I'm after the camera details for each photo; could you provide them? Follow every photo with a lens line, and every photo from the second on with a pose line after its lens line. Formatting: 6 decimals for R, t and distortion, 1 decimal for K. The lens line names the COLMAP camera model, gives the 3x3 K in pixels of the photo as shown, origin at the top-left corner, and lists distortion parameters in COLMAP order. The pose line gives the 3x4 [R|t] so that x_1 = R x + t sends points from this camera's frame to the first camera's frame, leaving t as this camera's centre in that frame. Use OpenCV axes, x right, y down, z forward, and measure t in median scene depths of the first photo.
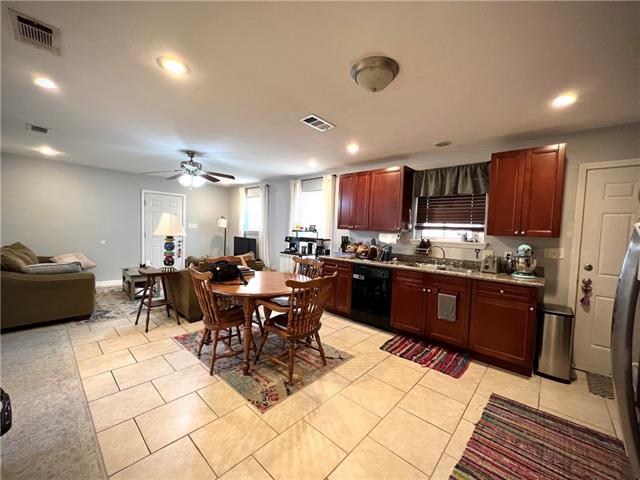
lens RADIAL K [[256.3, 0, 322.0], [0, 256.3, 241.1], [0, 0, 1]] dist [-0.001545, -0.000278]
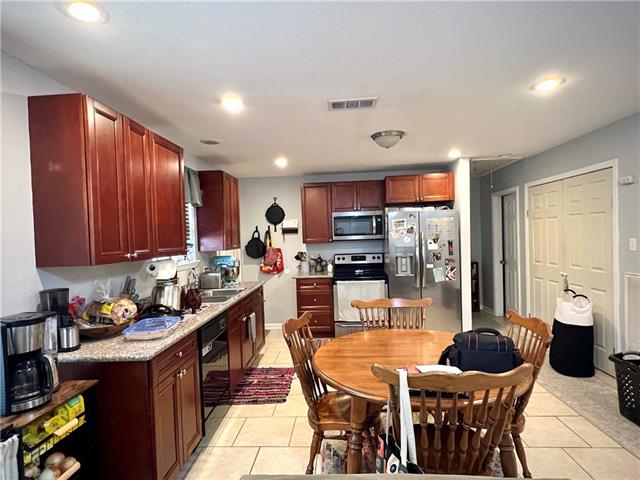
lens RADIAL K [[353.8, 0, 320.0], [0, 353.8, 240.0], [0, 0, 1]] dist [0.000136, -0.000136]
pose [[-0.629236, -0.025795, 0.776786, -0.532200], [0.045574, 0.996505, 0.070009, -0.113300], [-0.775877, 0.079453, -0.625861, 1.241991]]
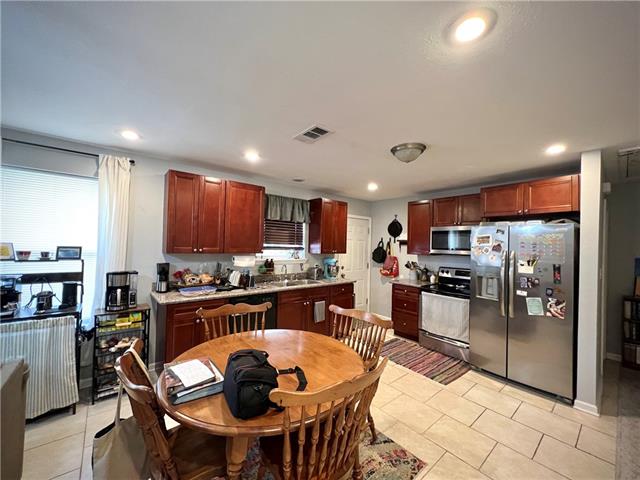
lens RADIAL K [[256.3, 0, 322.0], [0, 256.3, 241.1], [0, 0, 1]] dist [-0.001545, -0.000278]
pose [[0.136123, -0.020655, 0.990477, -0.611952], [0.024891, 0.999538, 0.017424, -0.093119], [-0.990379, 0.022282, 0.136574, 0.624847]]
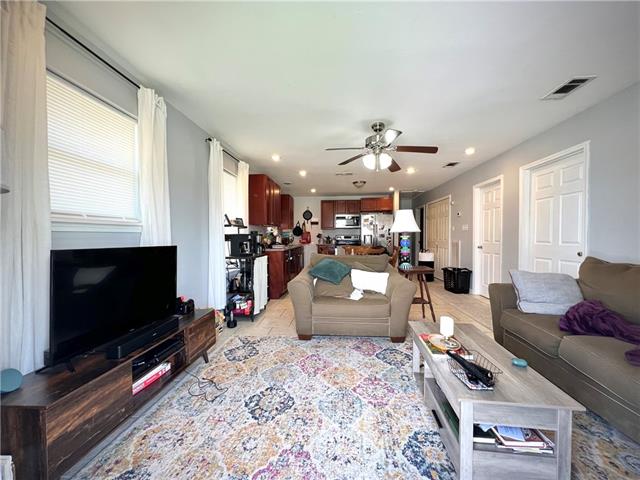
lens RADIAL K [[256.3, 0, 322.0], [0, 256.3, 241.1], [0, 0, 1]] dist [-0.001545, -0.000278]
pose [[-0.619595, -0.050375, 0.783304, -1.085785], [0.016263, 0.996900, 0.076976, -0.068208], [-0.784753, 0.060433, -0.616855, 1.738006]]
